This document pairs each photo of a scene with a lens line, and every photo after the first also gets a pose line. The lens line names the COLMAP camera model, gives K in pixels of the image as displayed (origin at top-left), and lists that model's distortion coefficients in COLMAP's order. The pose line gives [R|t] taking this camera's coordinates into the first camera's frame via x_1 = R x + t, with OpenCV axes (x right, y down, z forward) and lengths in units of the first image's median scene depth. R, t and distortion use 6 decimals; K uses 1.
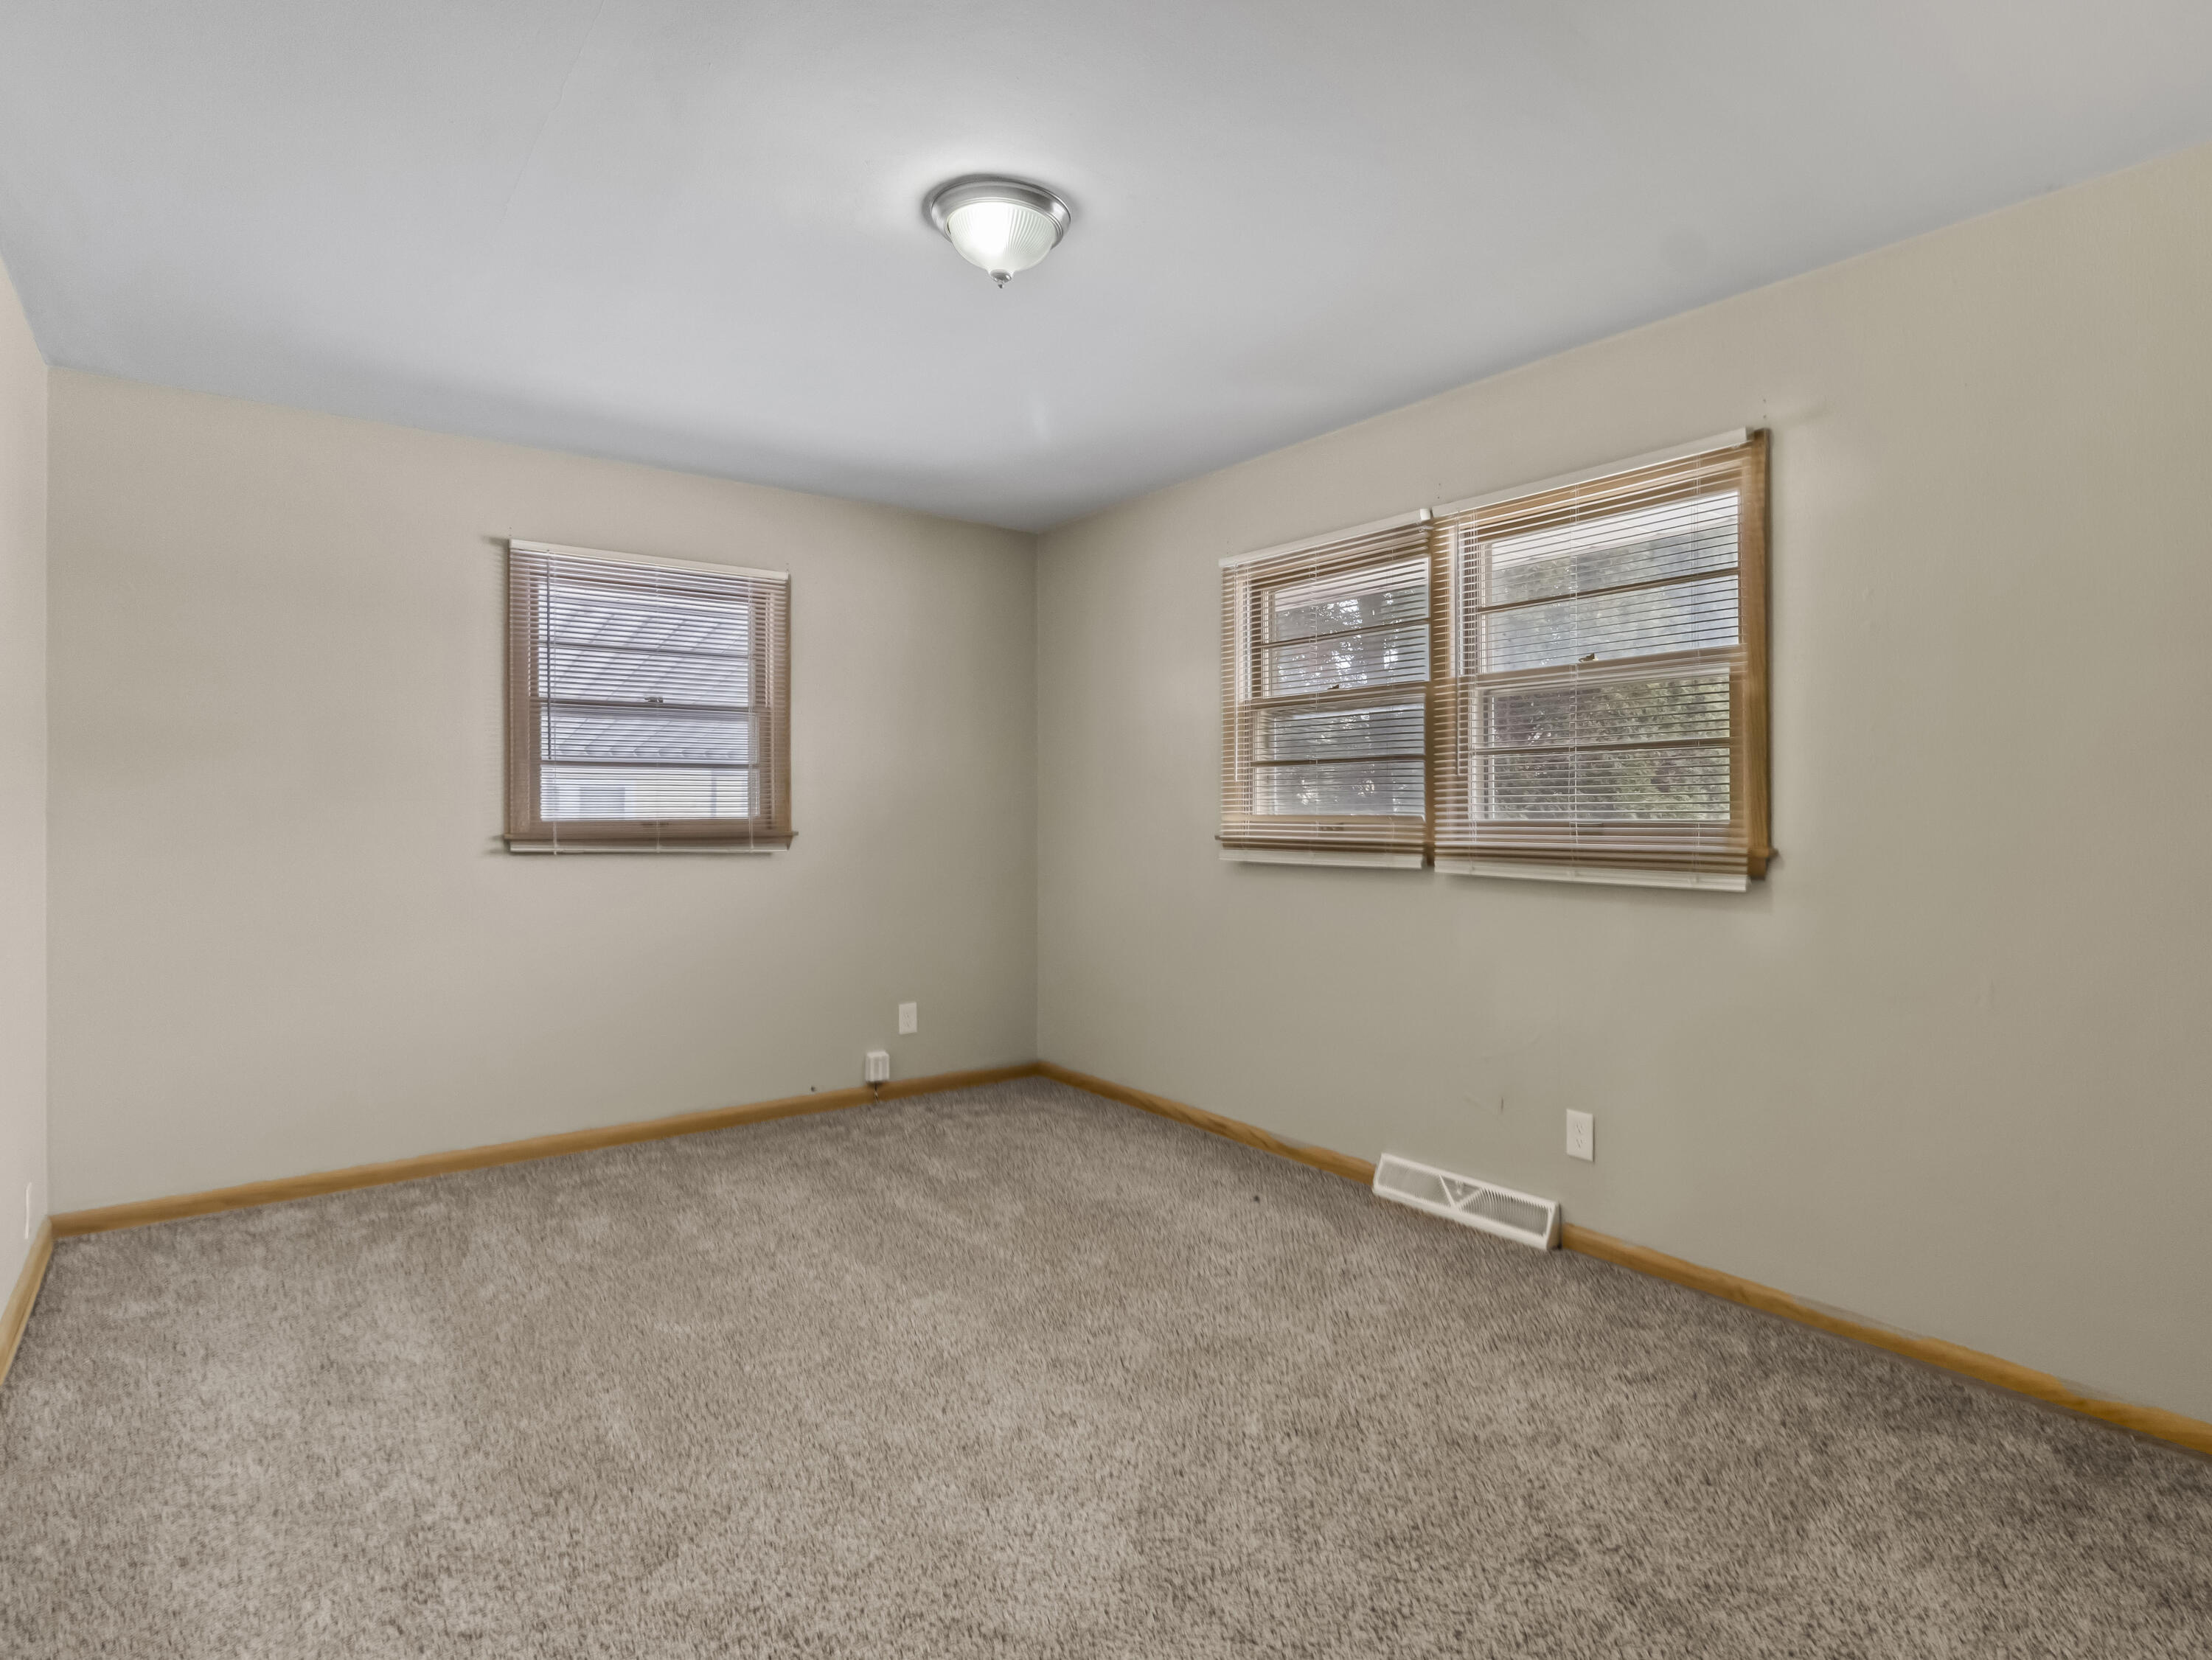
lens RADIAL K [[1179.8, 0, 1108.5], [0, 1179.8, 802.1], [0, 0, 1]] dist [0.000483, 0.000301]
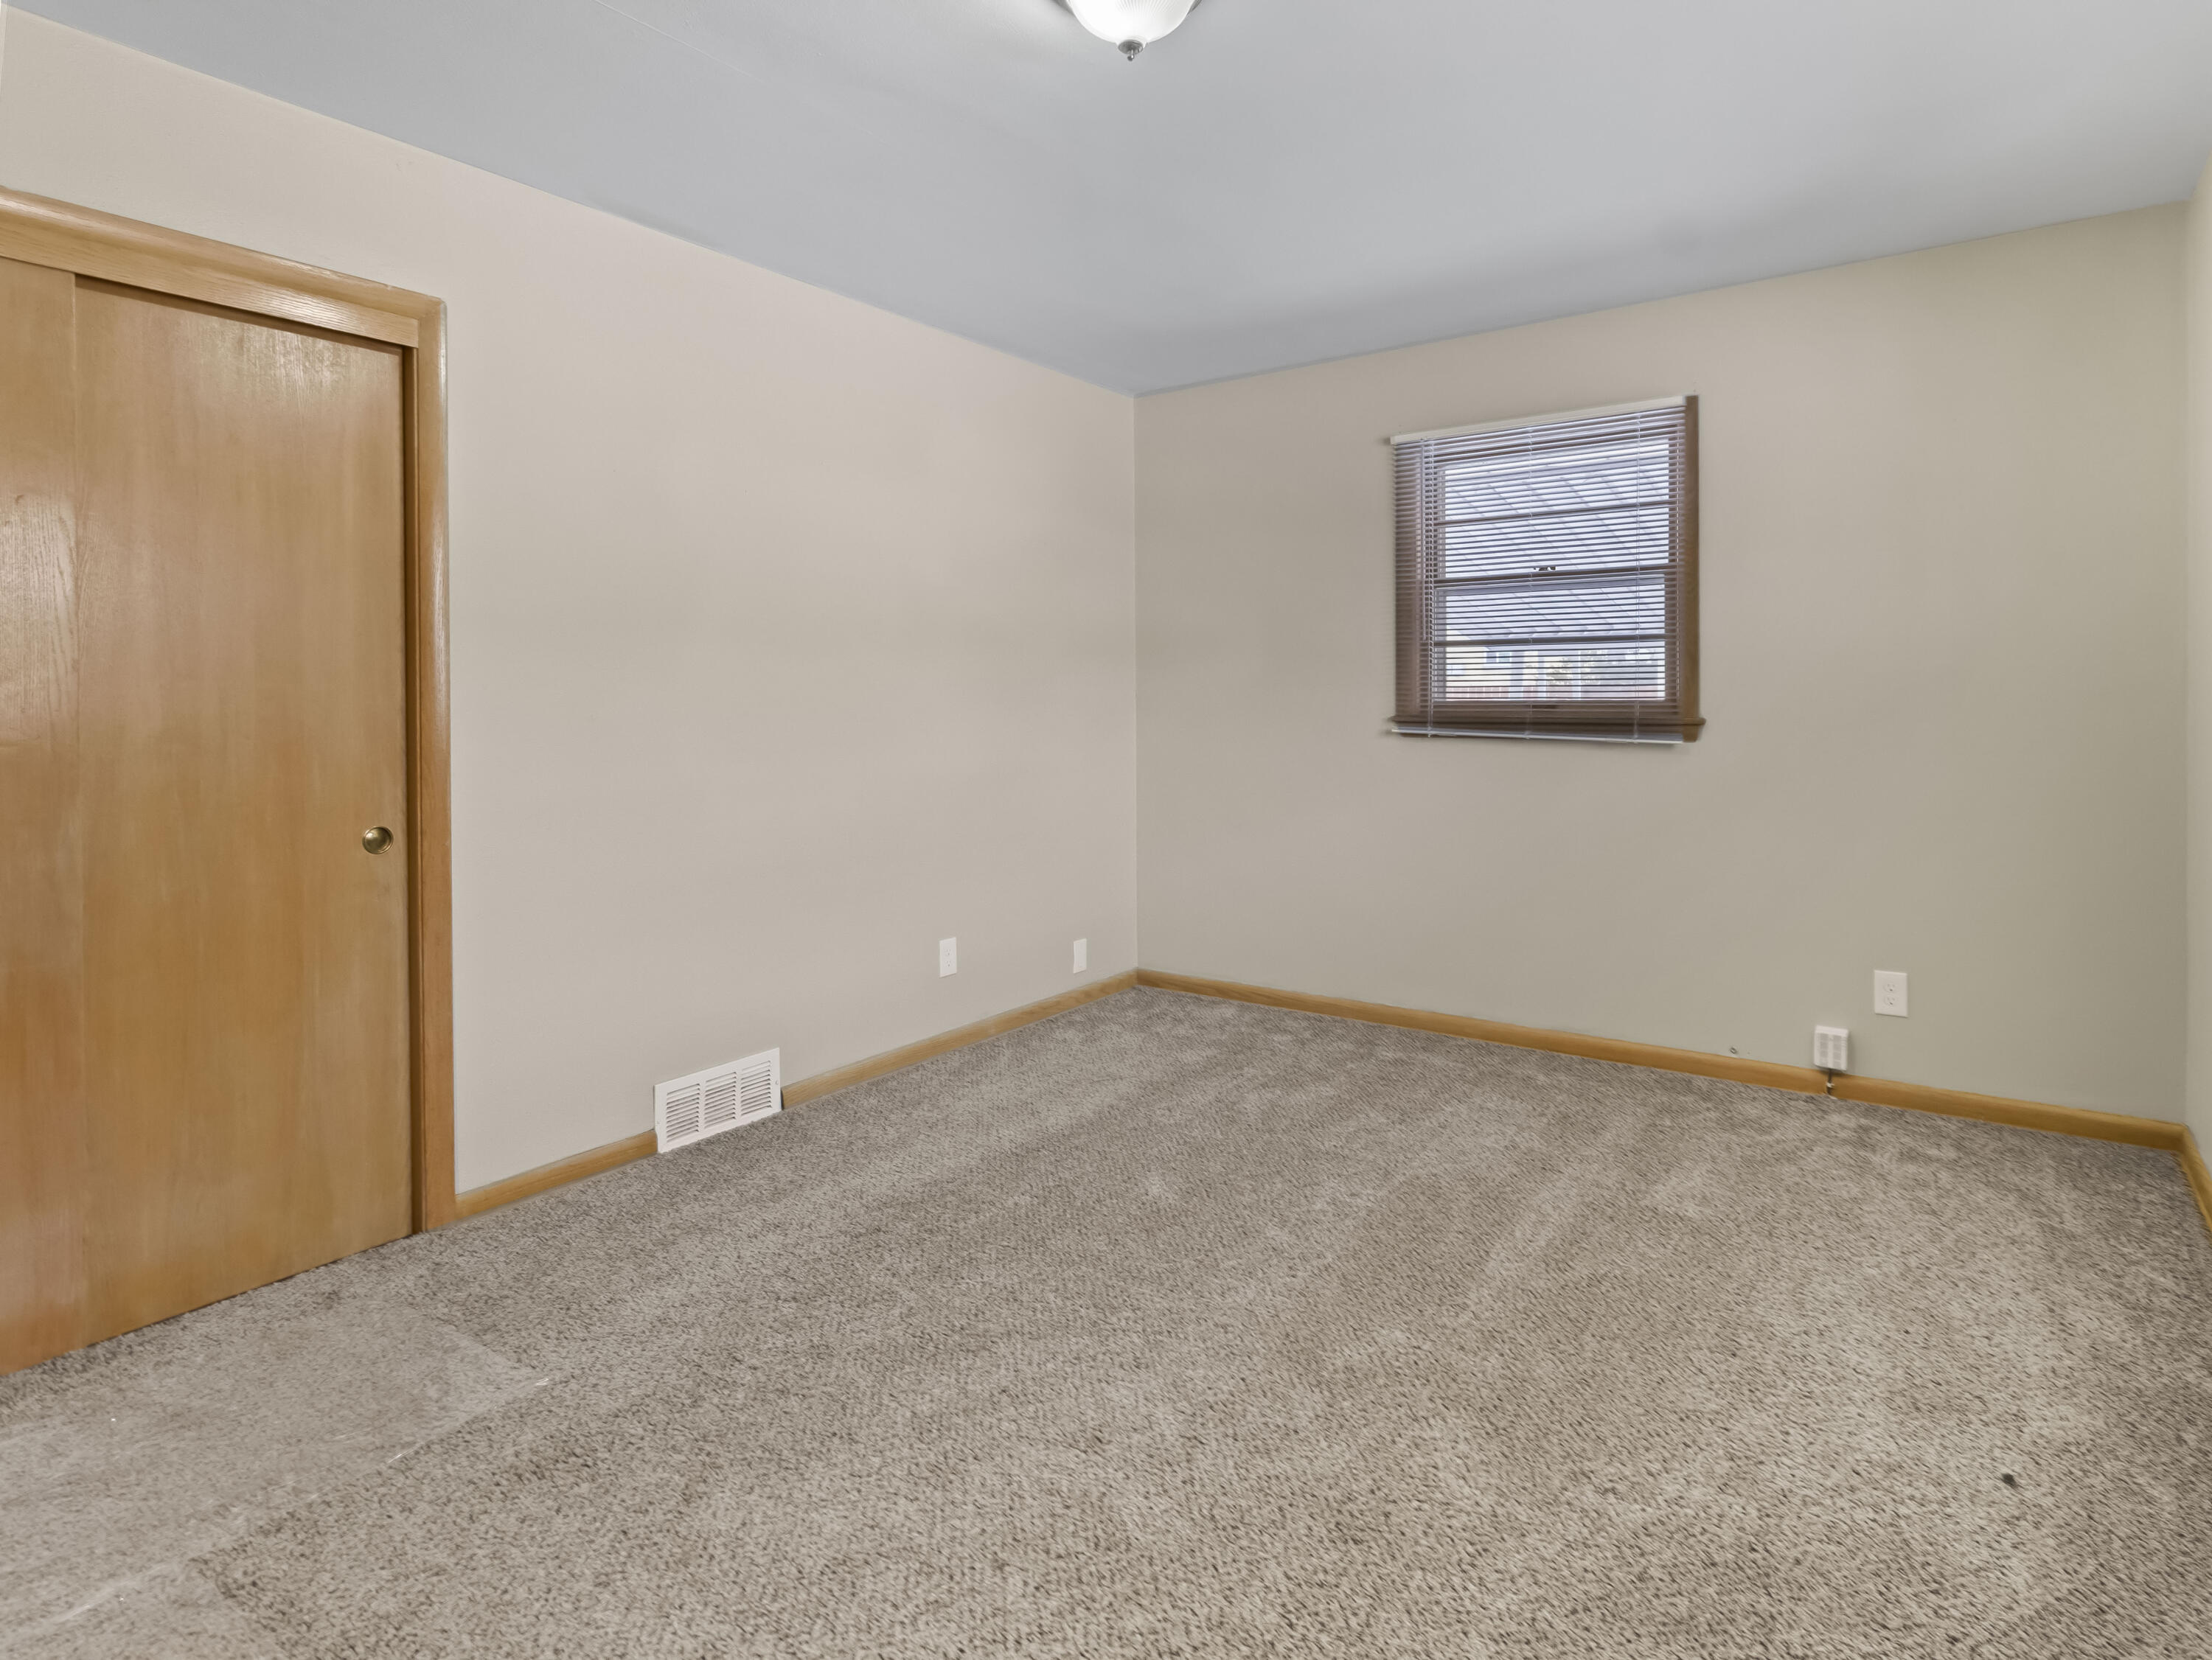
lens RADIAL K [[1186.7, 0, 1115.9], [0, 1186.7, 722.7], [0, 0, 1]] dist [-0.000302, 0.000904]
pose [[0.290952, 0.016168, -0.956601, 0.410199], [0.014109, 0.999676, 0.021187, 0.006708], [0.956634, -0.019661, 0.290630, 0.434068]]
